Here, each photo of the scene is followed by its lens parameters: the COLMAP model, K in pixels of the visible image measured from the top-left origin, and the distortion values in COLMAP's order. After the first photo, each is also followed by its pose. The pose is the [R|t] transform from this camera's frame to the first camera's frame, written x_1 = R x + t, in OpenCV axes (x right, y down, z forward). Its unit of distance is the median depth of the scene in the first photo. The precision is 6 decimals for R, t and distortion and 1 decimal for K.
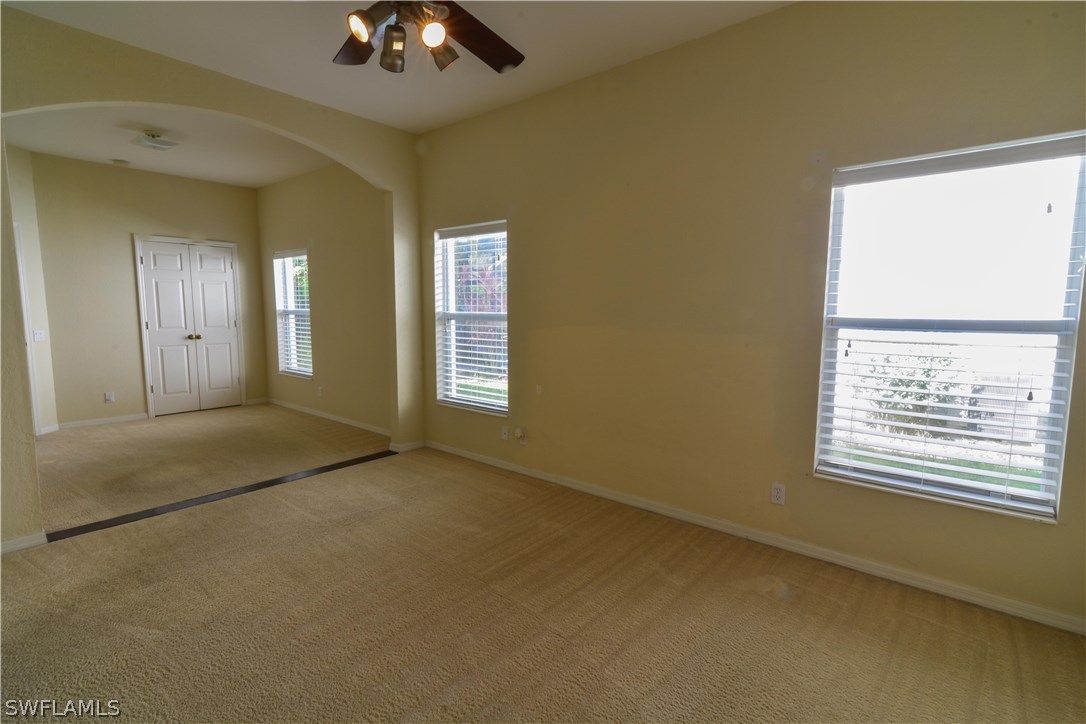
lens RADIAL K [[500.7, 0, 552.1], [0, 500.7, 360.1], [0, 0, 1]] dist [0.005059, 0.000397]
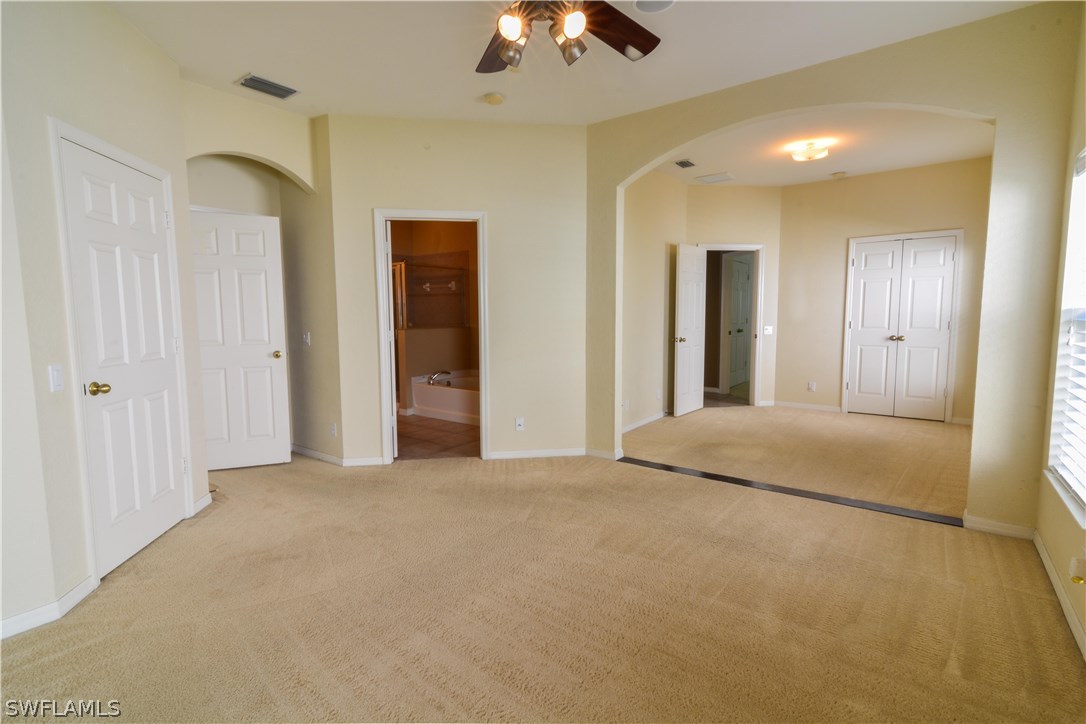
lens RADIAL K [[512.5, 0, 538.7], [0, 512.5, 362.6], [0, 0, 1]] dist [0.025279, -0.006132]
pose [[0.044792, 0.094157, -0.994549, 0.244819], [-0.095806, 0.991365, 0.089540, -0.025471], [0.994392, 0.091273, 0.053426, 0.305079]]
